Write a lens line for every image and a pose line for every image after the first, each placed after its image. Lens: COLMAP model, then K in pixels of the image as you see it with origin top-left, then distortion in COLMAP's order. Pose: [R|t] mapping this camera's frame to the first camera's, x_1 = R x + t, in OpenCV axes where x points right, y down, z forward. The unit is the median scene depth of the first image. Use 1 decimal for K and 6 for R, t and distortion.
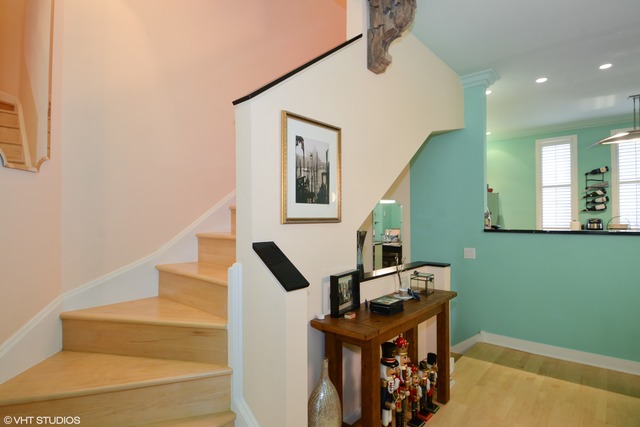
lens RADIAL K [[346.5, 0, 321.7], [0, 346.5, 216.9], [0, 0, 1]] dist [-0.008613, -0.001706]
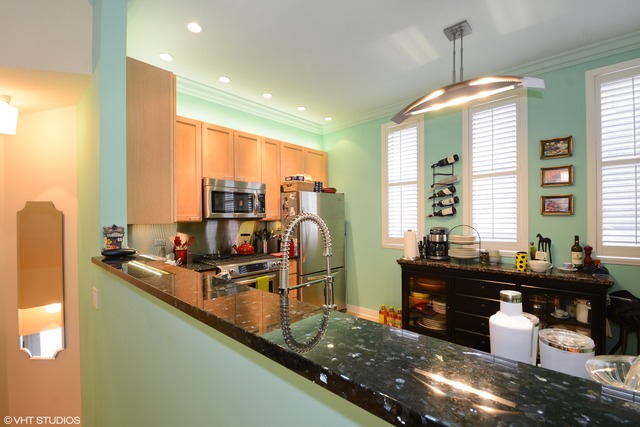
lens RADIAL K [[283.4, 0, 320.1], [0, 283.4, 218.2], [0, 0, 1]] dist [0.010844, -0.001905]
pose [[0.999443, -0.005365, -0.032931, 0.555369], [0.005557, 0.999968, 0.005740, -0.018561], [0.032900, -0.005920, 0.999441, 0.390701]]
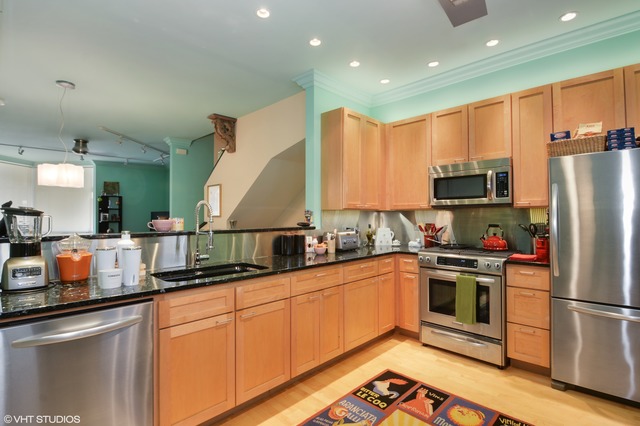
lens RADIAL K [[303.4, 0, 309.4], [0, 303.4, 211.4], [0, 0, 1]] dist [-0.001250, -0.003844]
pose [[-0.072235, -0.005111, -0.997375, 0.947457], [0.009182, 0.999941, -0.005789, -0.003177], [0.997345, -0.009576, -0.072183, 0.742784]]
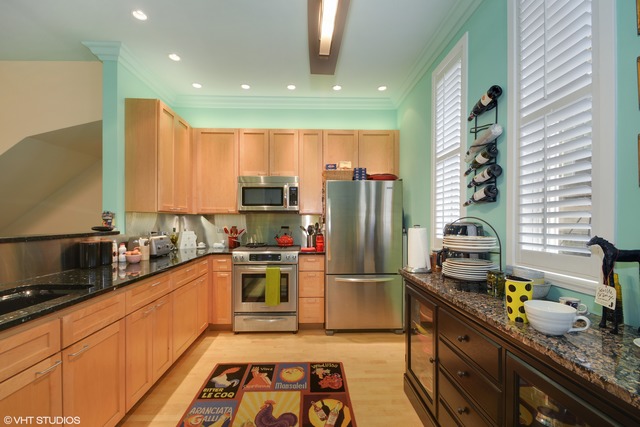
lens RADIAL K [[283.4, 0, 308.5], [0, 283.4, 221.9], [0, 0, 1]] dist [0.010844, -0.001905]
pose [[0.669119, 0.014295, -0.743018, 0.910915], [-0.004599, 0.999875, 0.015095, -0.000606], [0.743141, -0.006683, 0.669102, 0.624788]]
